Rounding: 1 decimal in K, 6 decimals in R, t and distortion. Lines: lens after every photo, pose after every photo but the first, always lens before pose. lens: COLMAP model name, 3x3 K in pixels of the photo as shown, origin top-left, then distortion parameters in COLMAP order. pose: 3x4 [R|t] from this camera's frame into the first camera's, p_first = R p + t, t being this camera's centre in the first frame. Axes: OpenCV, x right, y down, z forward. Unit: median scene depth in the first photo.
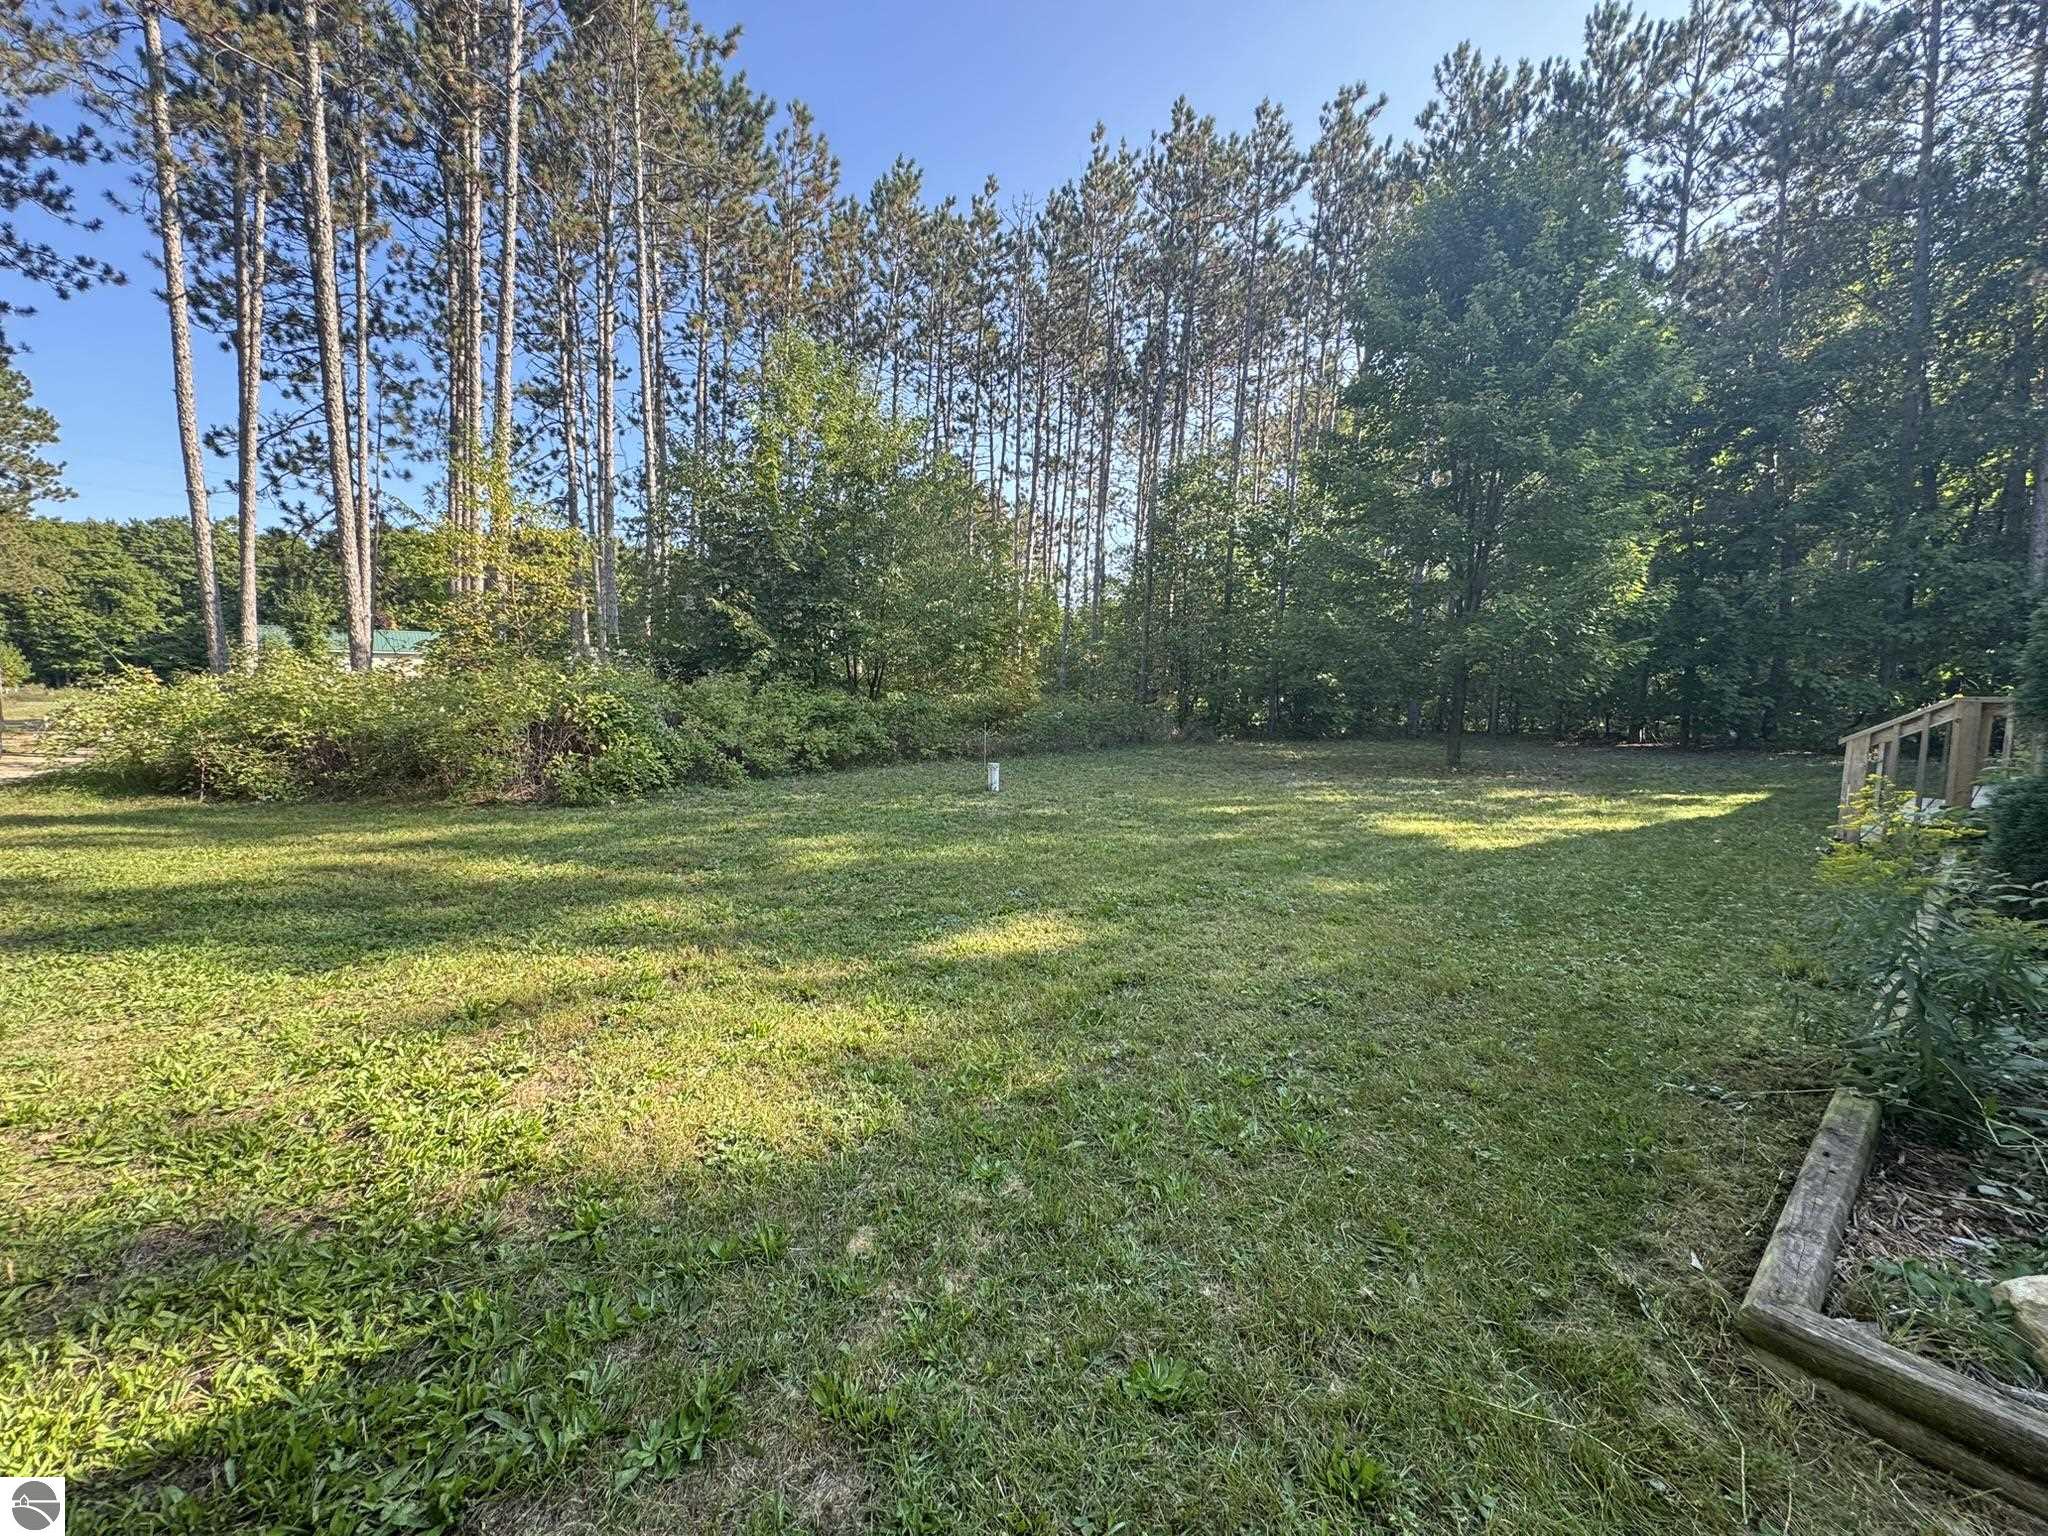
lens RADIAL K [[824.6, 0, 1026.1], [0, 824.6, 770.8], [0, 0, 1]] dist [-0.001418, -0.000287]
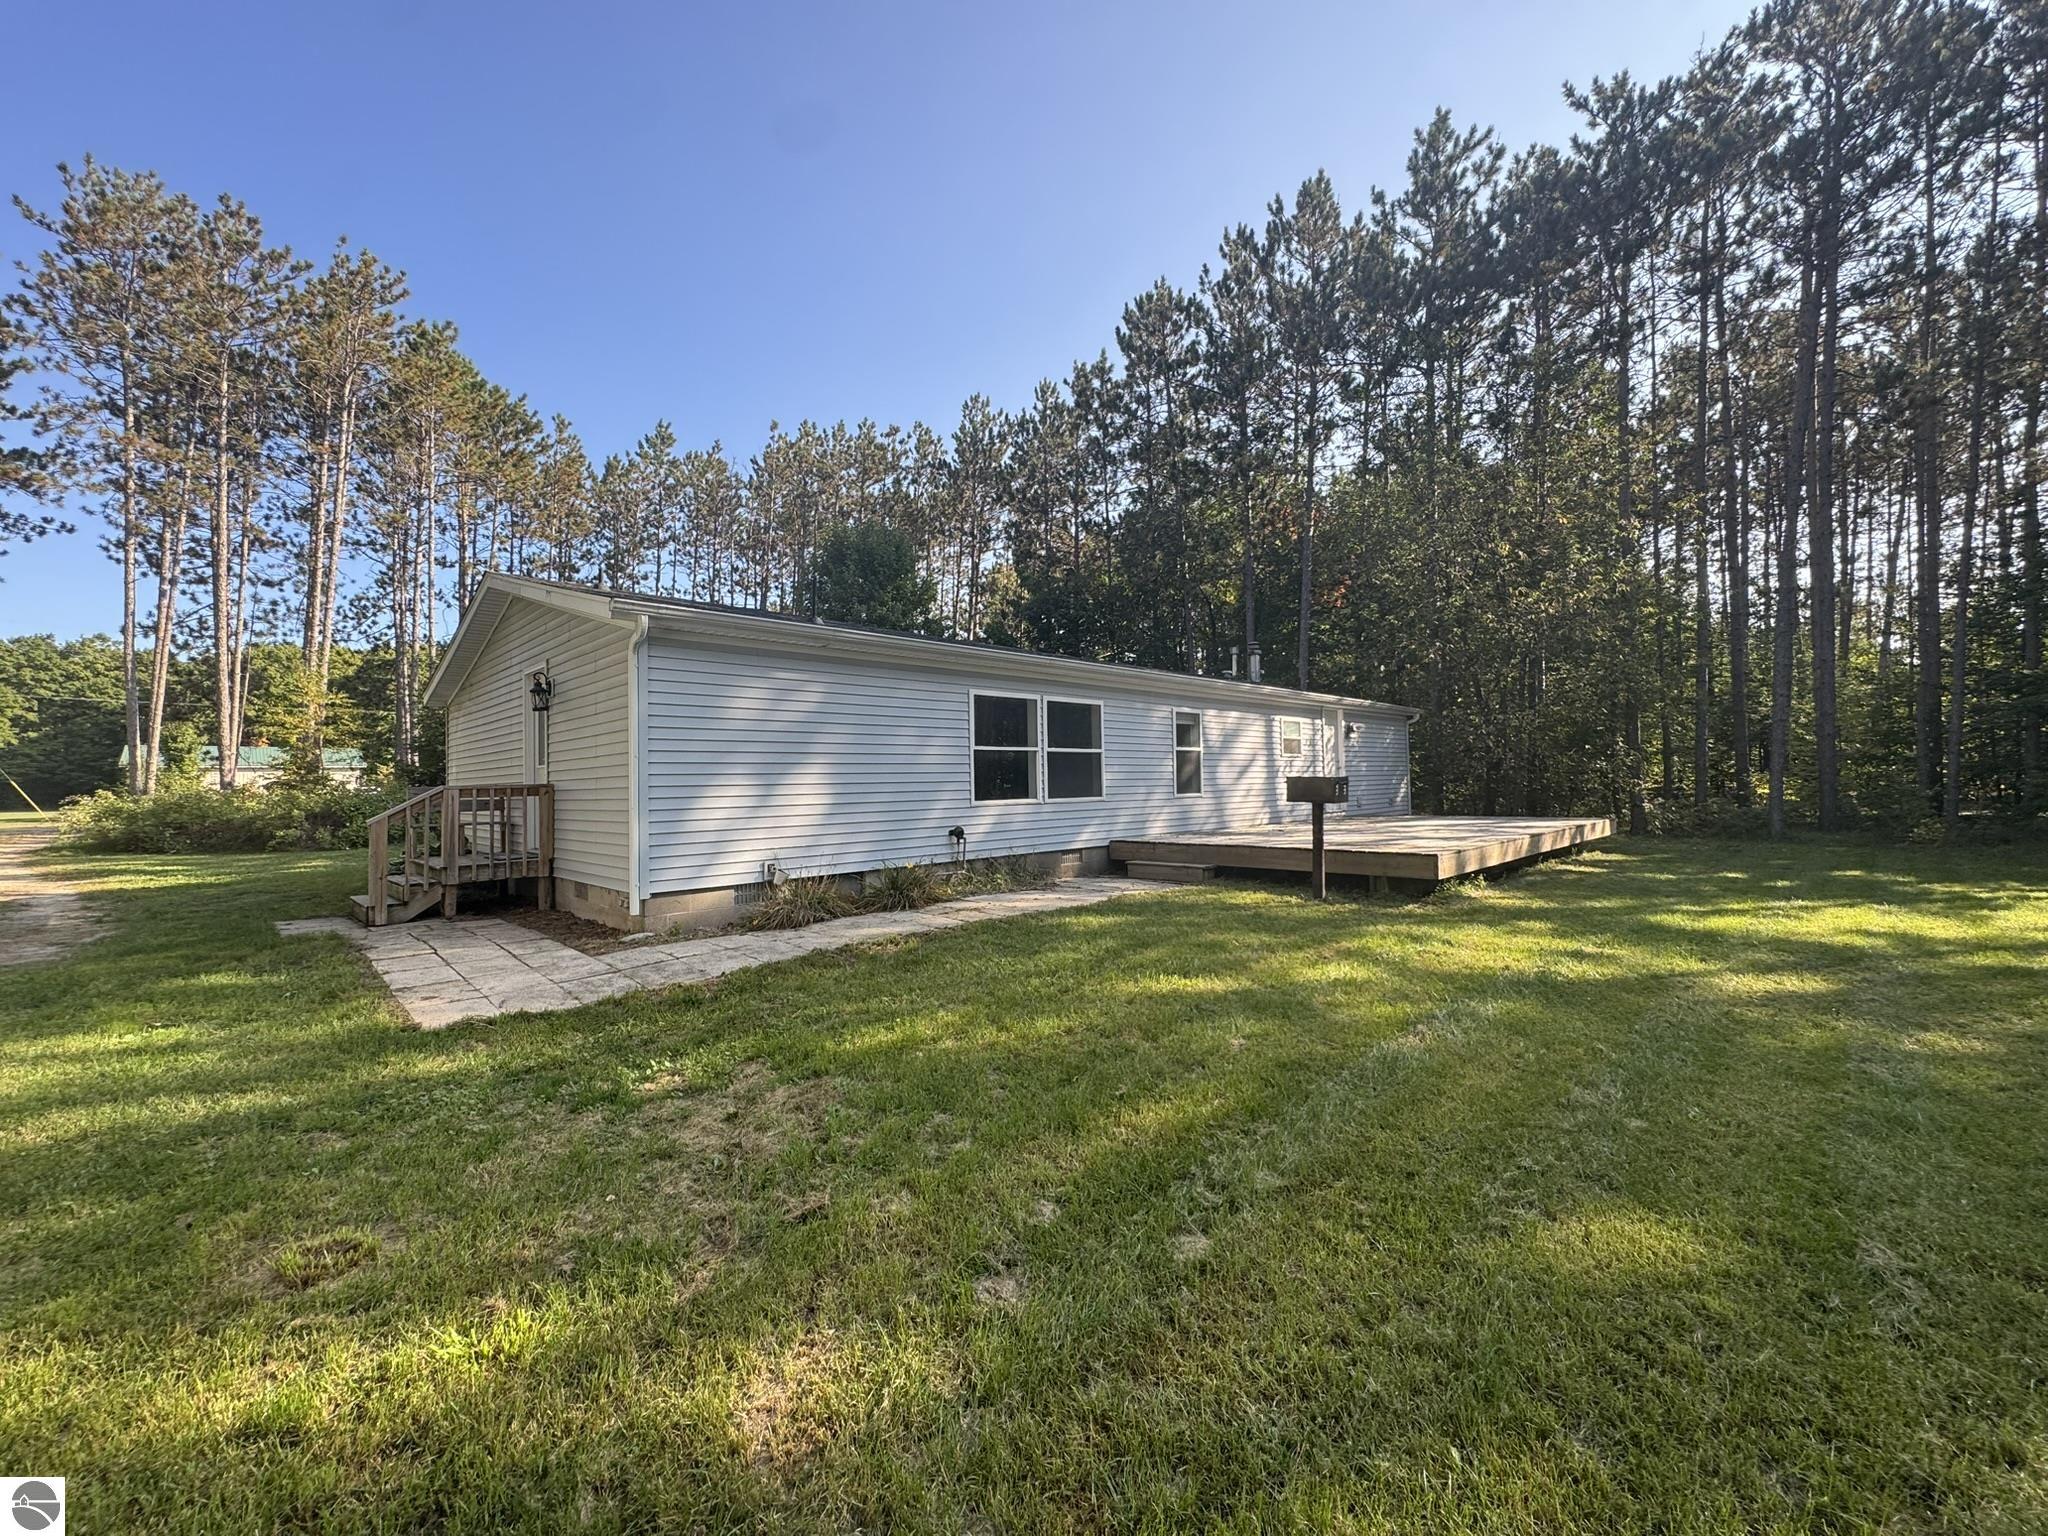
lens RADIAL K [[824.6, 0, 1023.5], [0, 824.6, 767.3], [0, 0, 1]] dist [-0.001418, -0.000287]
pose [[0.995430, -0.022570, 0.092784, 0.388886], [0.033234, 0.992803, -0.115052, 0.047928], [-0.089519, 0.117610, 0.989017, -0.480034]]
